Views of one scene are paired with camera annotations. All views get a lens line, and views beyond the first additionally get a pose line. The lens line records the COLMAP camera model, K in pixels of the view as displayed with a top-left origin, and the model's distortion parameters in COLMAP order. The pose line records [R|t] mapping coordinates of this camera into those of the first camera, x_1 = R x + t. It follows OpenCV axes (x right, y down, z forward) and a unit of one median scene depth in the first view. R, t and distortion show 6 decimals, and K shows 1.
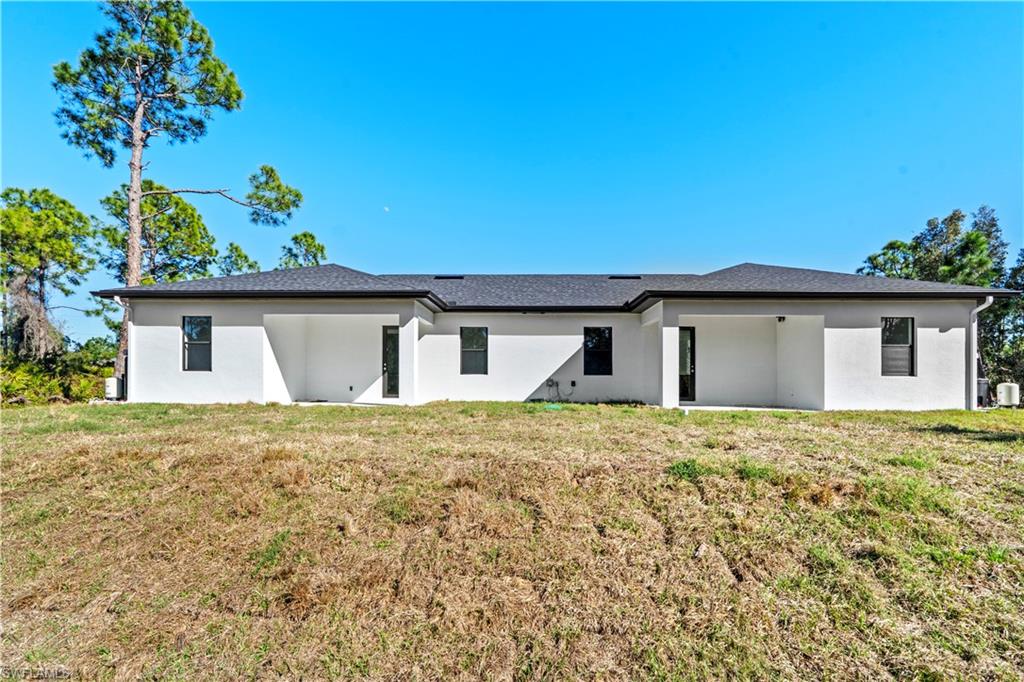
lens RADIAL K [[459.2, 0, 512.1], [0, 459.2, 380.4], [0, 0, 1]] dist [-0.007976, -0.000166]
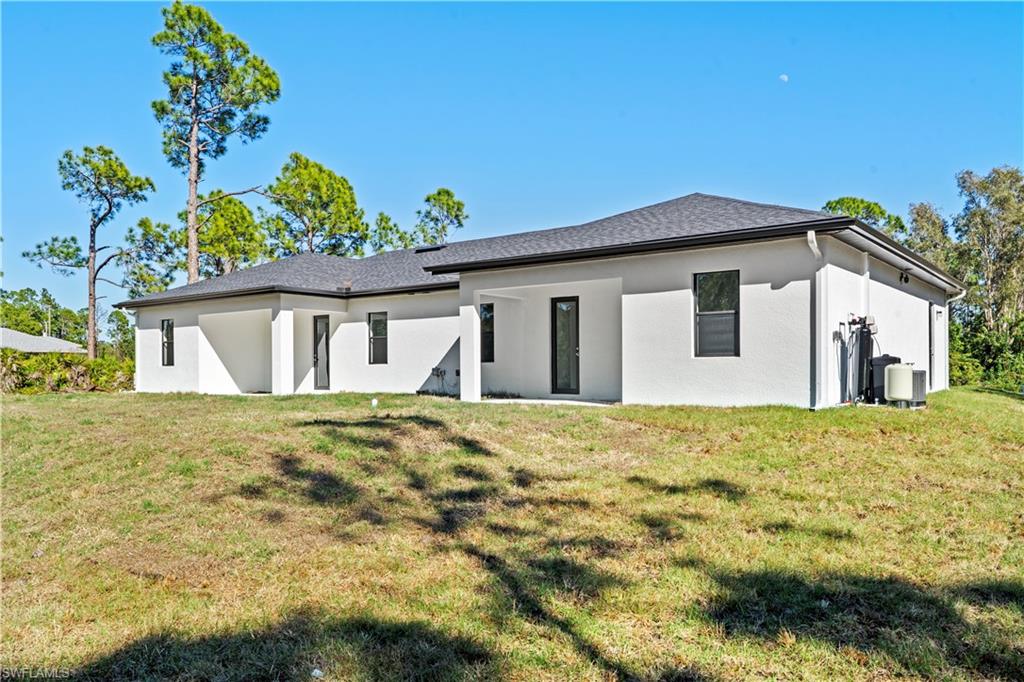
lens RADIAL K [[785.3, 0, 511.9], [0, 785.3, 379.1], [0, 0, 1]] dist [-0.014827, -0.003450]
pose [[0.816979, -0.006424, -0.576632, 1.055121], [0.008809, 0.999960, 0.001341, 0.016791], [0.576600, -0.006176, 0.817003, -0.122716]]
